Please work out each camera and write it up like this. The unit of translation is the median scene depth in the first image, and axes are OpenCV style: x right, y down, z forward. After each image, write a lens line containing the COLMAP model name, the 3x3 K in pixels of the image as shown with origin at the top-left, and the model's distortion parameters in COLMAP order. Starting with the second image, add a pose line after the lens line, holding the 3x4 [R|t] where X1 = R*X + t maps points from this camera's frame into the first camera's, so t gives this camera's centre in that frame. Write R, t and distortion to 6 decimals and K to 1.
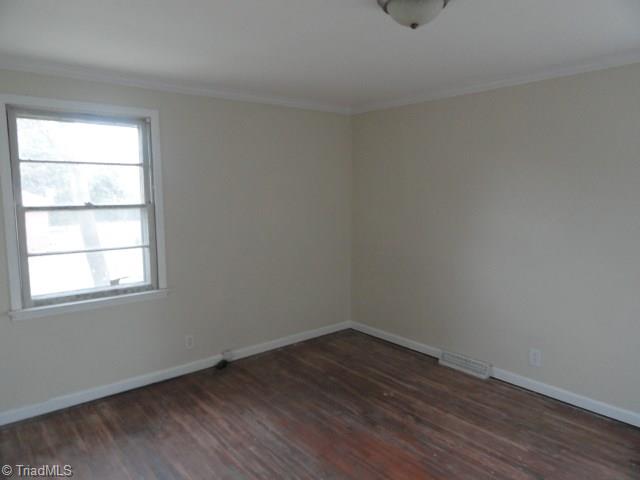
lens RADIAL K [[450.2, 0, 320.2], [0, 450.2, 239.7], [0, 0, 1]] dist [0.011804, -0.009783]
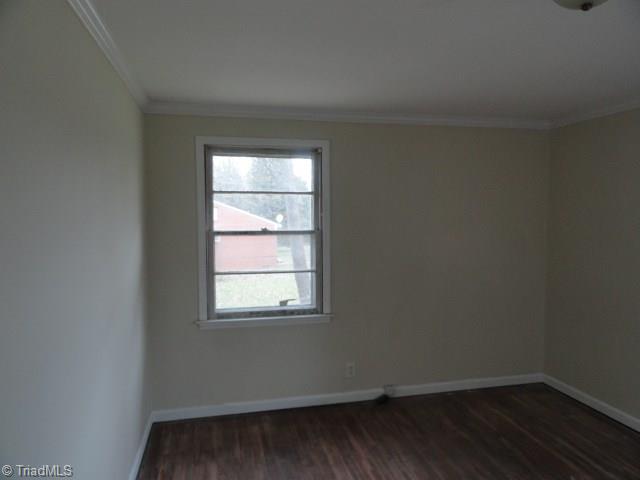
lens RADIAL K [[450.2, 0, 320.0], [0, 450.2, 240.4], [0, 0, 1]] dist [0.011804, -0.009783]
pose [[0.893295, 0.026819, -0.448670, 0.093615], [-0.051885, 0.997698, -0.043666, -0.011537], [0.446466, 0.062286, 0.892630, 0.079719]]
